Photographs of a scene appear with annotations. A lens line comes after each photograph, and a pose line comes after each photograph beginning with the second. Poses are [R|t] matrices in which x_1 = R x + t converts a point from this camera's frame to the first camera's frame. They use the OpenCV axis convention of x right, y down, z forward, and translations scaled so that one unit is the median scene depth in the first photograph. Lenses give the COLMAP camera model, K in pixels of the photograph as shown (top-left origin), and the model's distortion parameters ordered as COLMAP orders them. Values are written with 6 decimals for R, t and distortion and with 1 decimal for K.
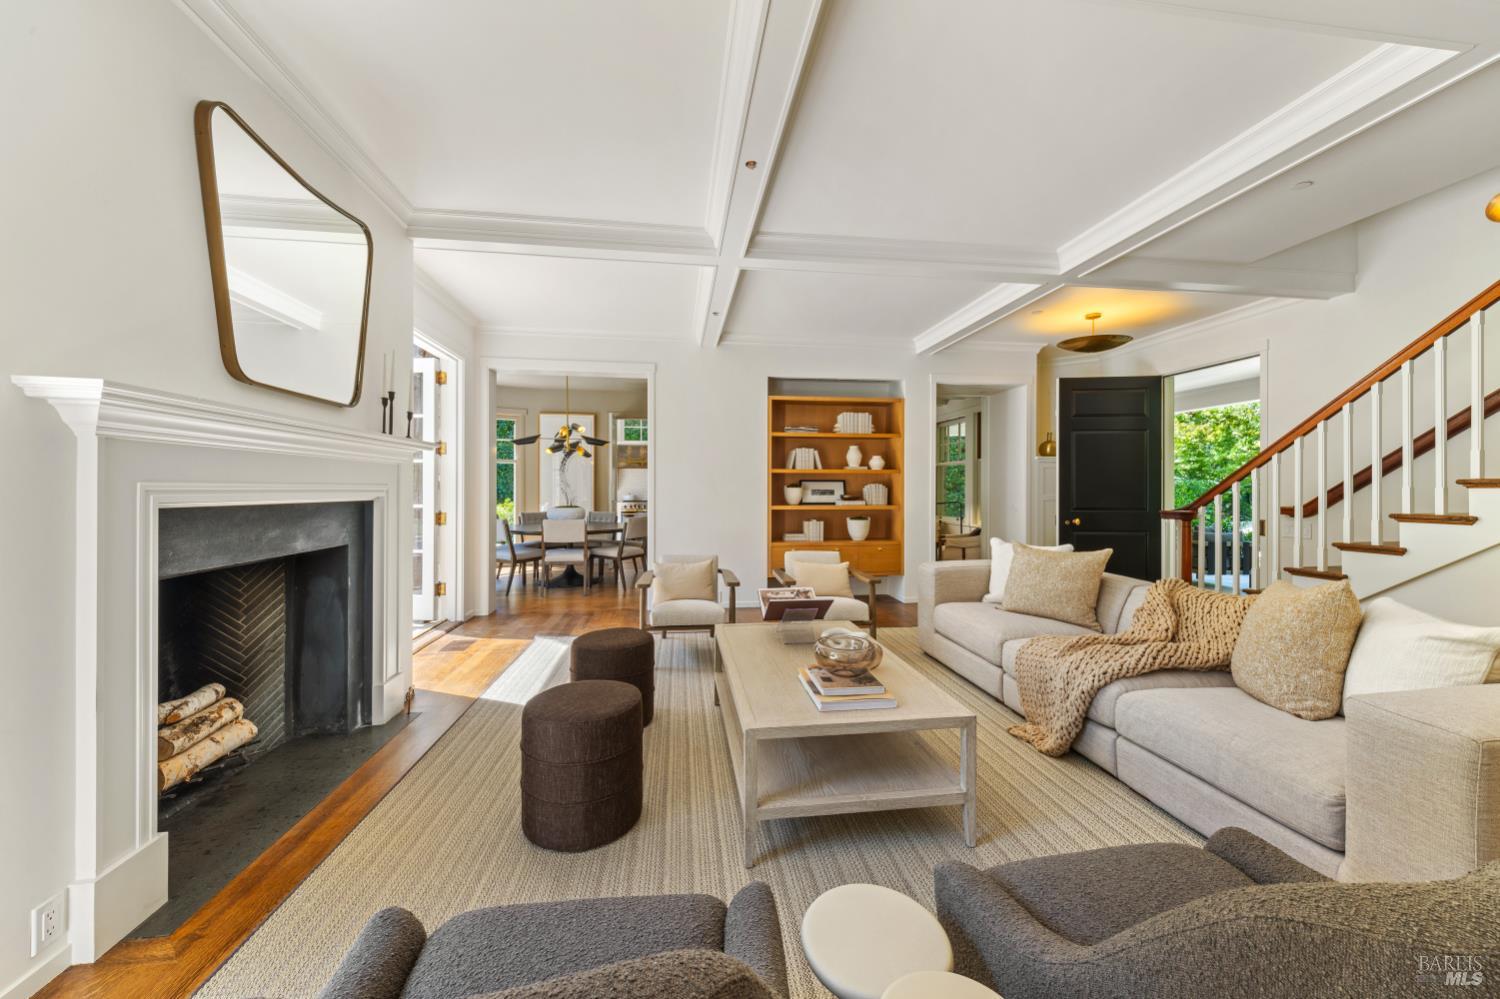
lens RADIAL K [[549.0, 0, 749.0], [0, 549.0, 488.7], [0, 0, 1]] dist [0.001093, -0.000161]
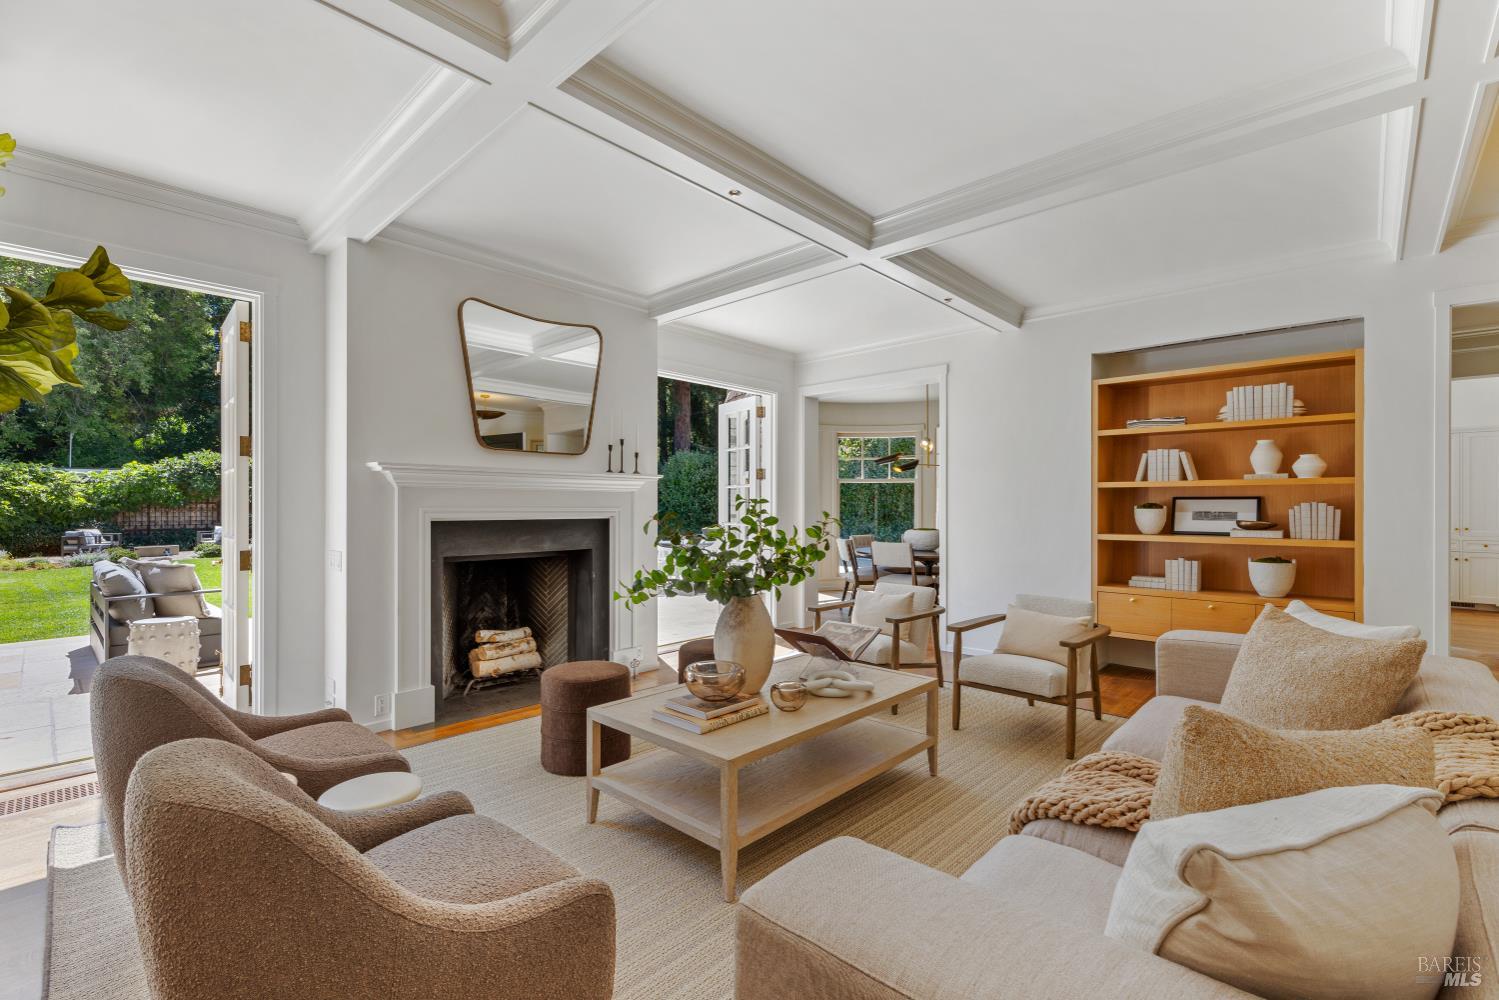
lens RADIAL K [[663.1, 0, 748.4], [0, 663.1, 506.1], [0, 0, 1]] dist [0.018318, -0.000067]
pose [[0.634783, -0.001951, -0.772688, 0.406469], [-0.000557, 0.999995, -0.002983, -0.002814], [0.772690, 0.002324, 0.634779, 0.096949]]
